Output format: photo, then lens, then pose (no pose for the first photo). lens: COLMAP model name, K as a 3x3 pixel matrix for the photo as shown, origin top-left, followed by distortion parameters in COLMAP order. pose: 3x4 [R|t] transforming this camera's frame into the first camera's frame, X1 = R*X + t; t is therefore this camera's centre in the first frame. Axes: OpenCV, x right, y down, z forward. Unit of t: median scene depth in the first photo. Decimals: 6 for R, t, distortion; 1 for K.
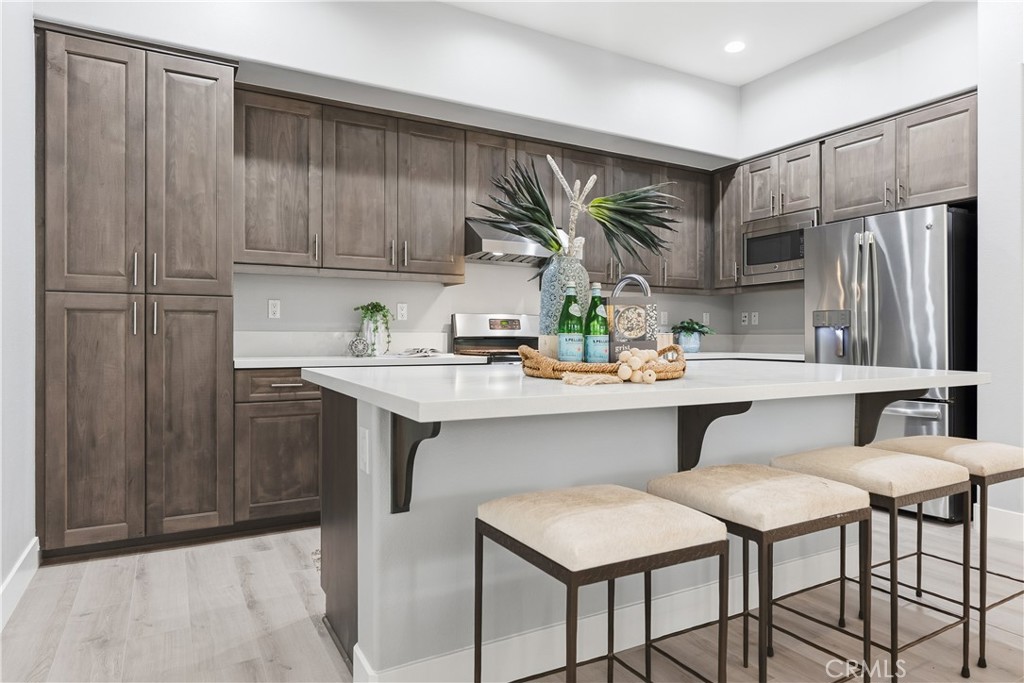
lens RADIAL K [[602.8, 0, 516.6], [0, 602.8, 334.2], [0, 0, 1]] dist [-0.007834, -0.002180]
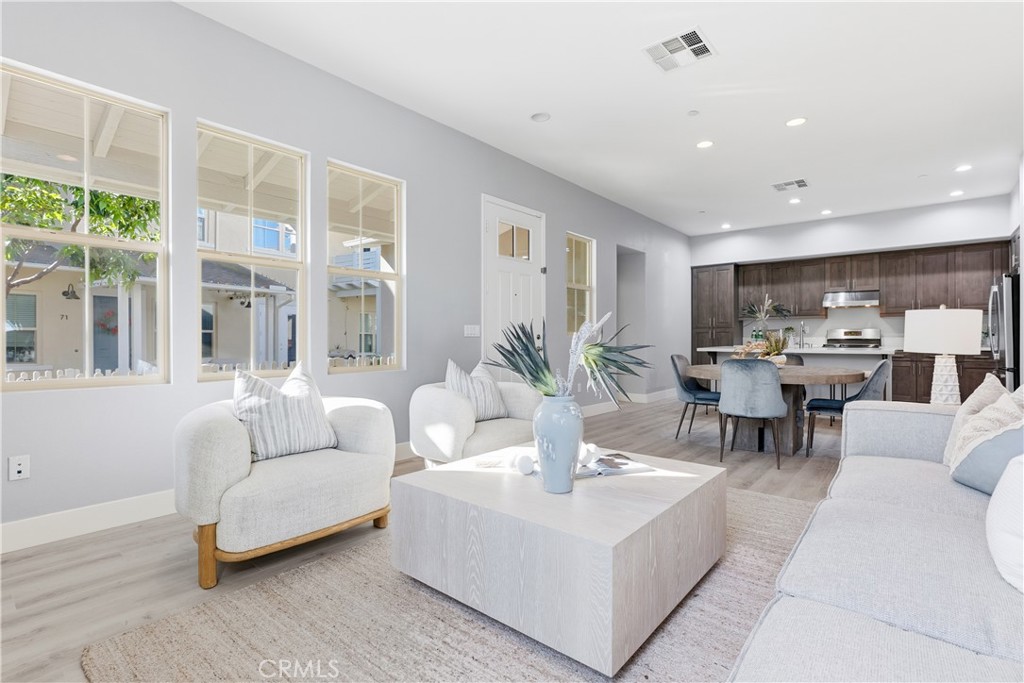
lens RADIAL K [[480.7, 0, 535.3], [0, 480.7, 342.5], [0, 0, 1]] dist [0.002506, 0.000862]
pose [[0.370138, 0.002030, -0.928975, 1.447729], [-0.000583, 0.999998, 0.001952, 0.017635], [0.928977, -0.000181, 0.370138, -0.965791]]
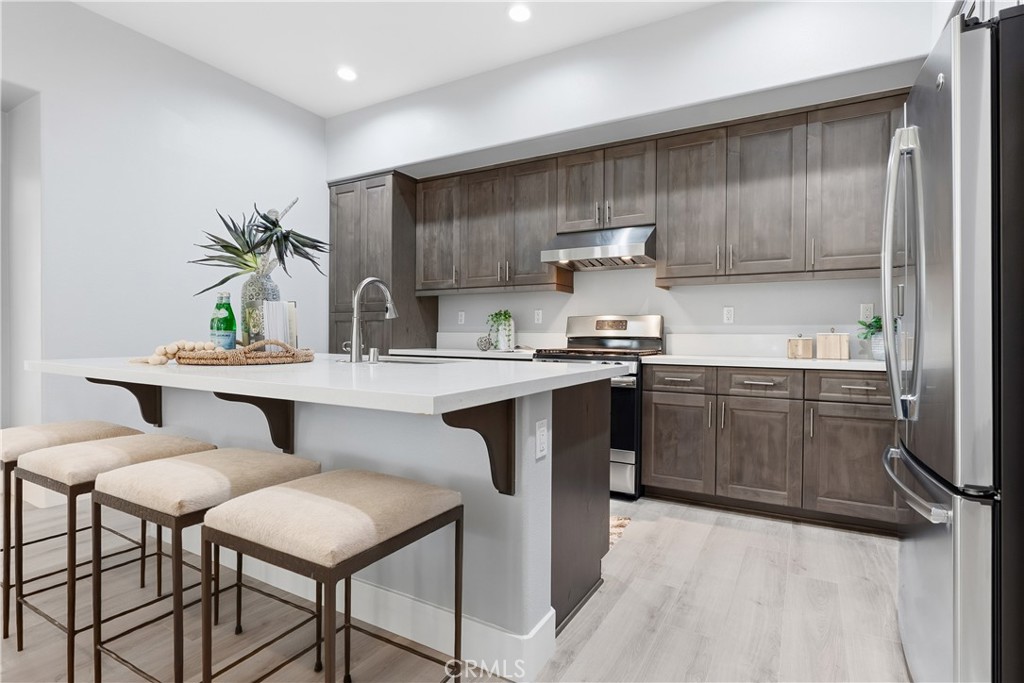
lens RADIAL K [[523.6, 0, 519.9], [0, 523.6, 342.5], [0, 0, 1]] dist [0.006369, -0.000466]
pose [[0.516743, 0.011203, -0.856067, 0.783667], [-0.004579, 0.999936, 0.010322, 0.006637], [0.856128, -0.001413, 0.516761, 0.440508]]
